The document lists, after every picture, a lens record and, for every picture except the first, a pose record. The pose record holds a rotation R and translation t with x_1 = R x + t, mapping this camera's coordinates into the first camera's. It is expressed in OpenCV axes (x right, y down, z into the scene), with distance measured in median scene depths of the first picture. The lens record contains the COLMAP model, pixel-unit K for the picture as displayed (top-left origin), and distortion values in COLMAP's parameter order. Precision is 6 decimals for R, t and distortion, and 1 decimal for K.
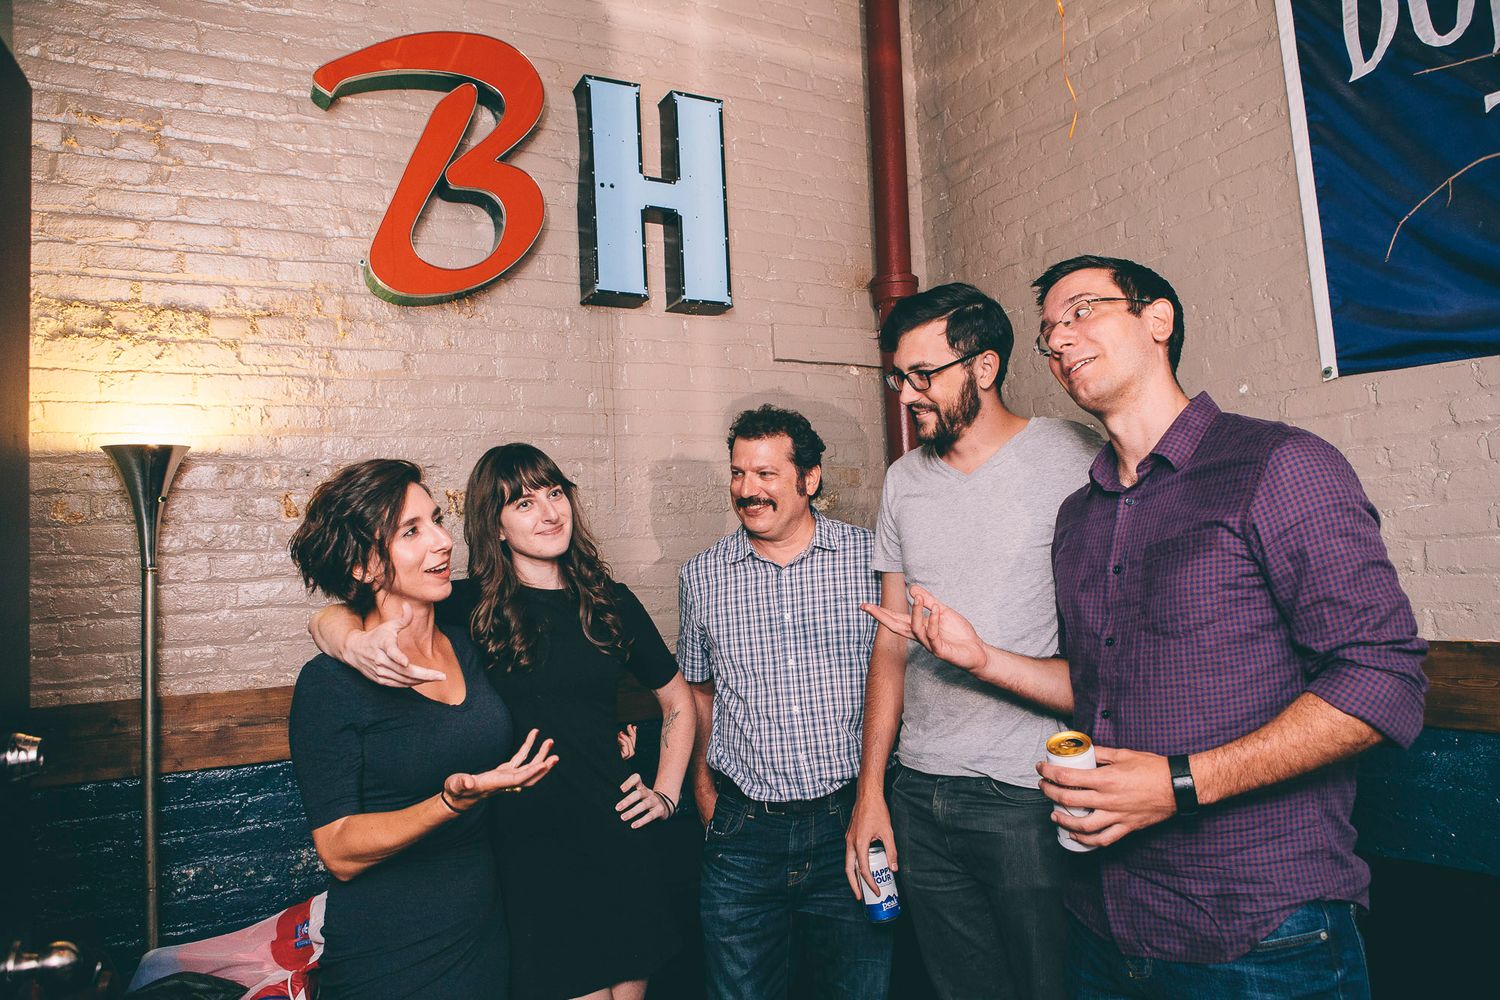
lens RADIAL K [[1030.7, 0, 735.0], [0, 1030.7, 502.2], [0, 0, 1]] dist [-0.102693, 0.065450]
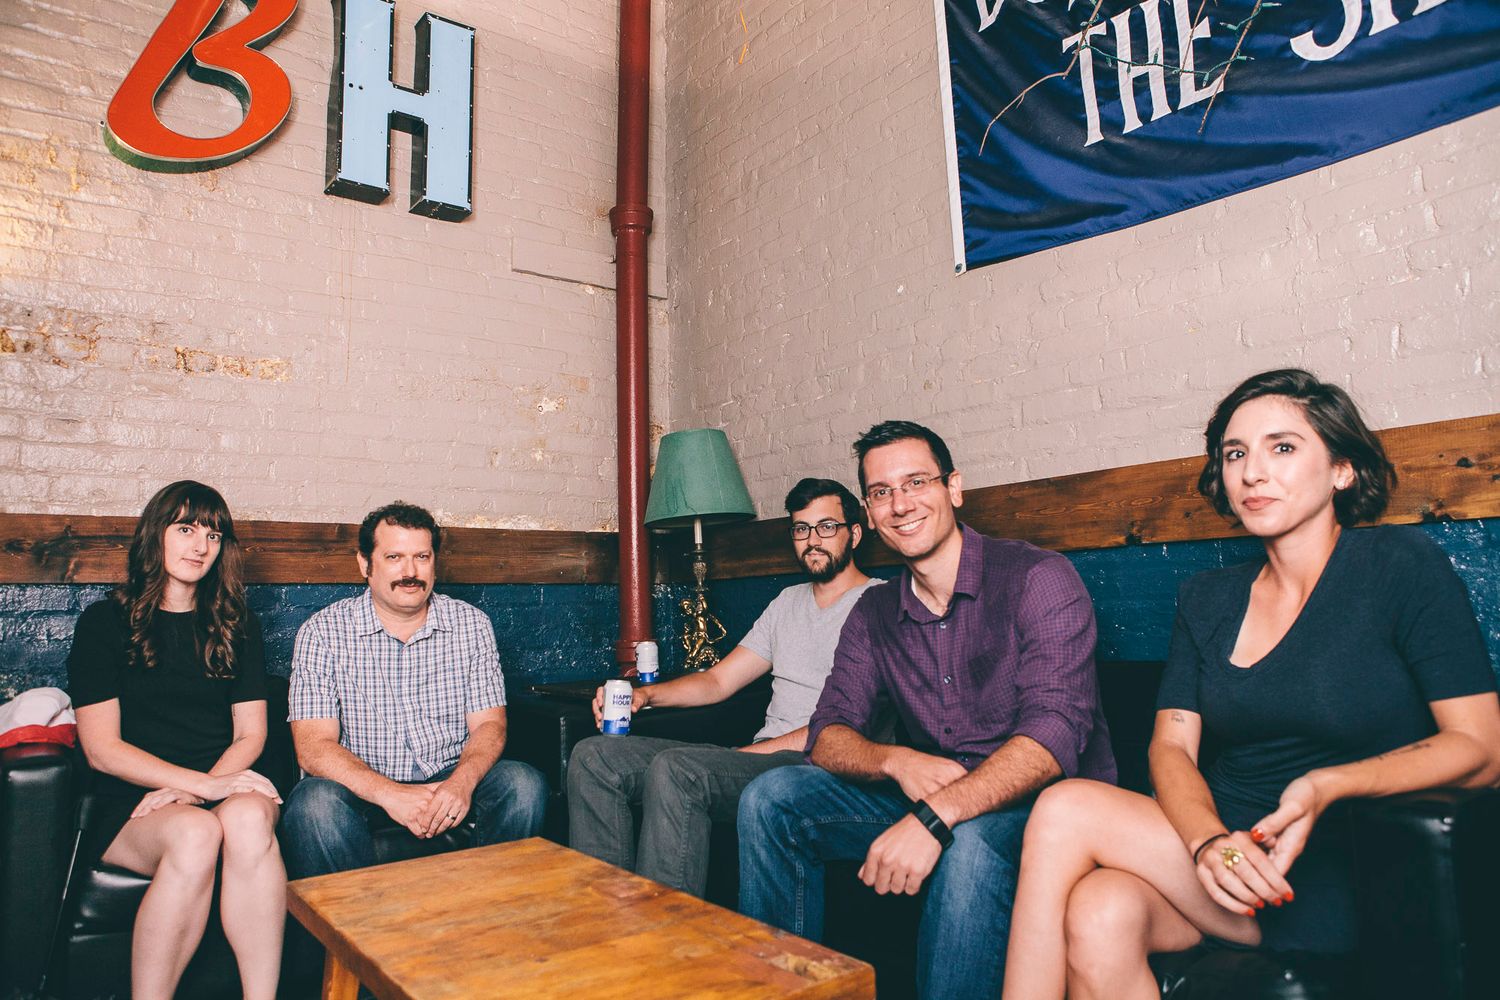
lens RADIAL K [[1030.7, 0, 742.6], [0, 1030.7, 501.3], [0, 0, 1]] dist [-0.102693, 0.065450]
pose [[0.983622, 0.041878, 0.175313, 0.115064], [-0.034409, 0.998375, -0.045429, 0.170422], [-0.176930, 0.038652, 0.983464, -0.106739]]
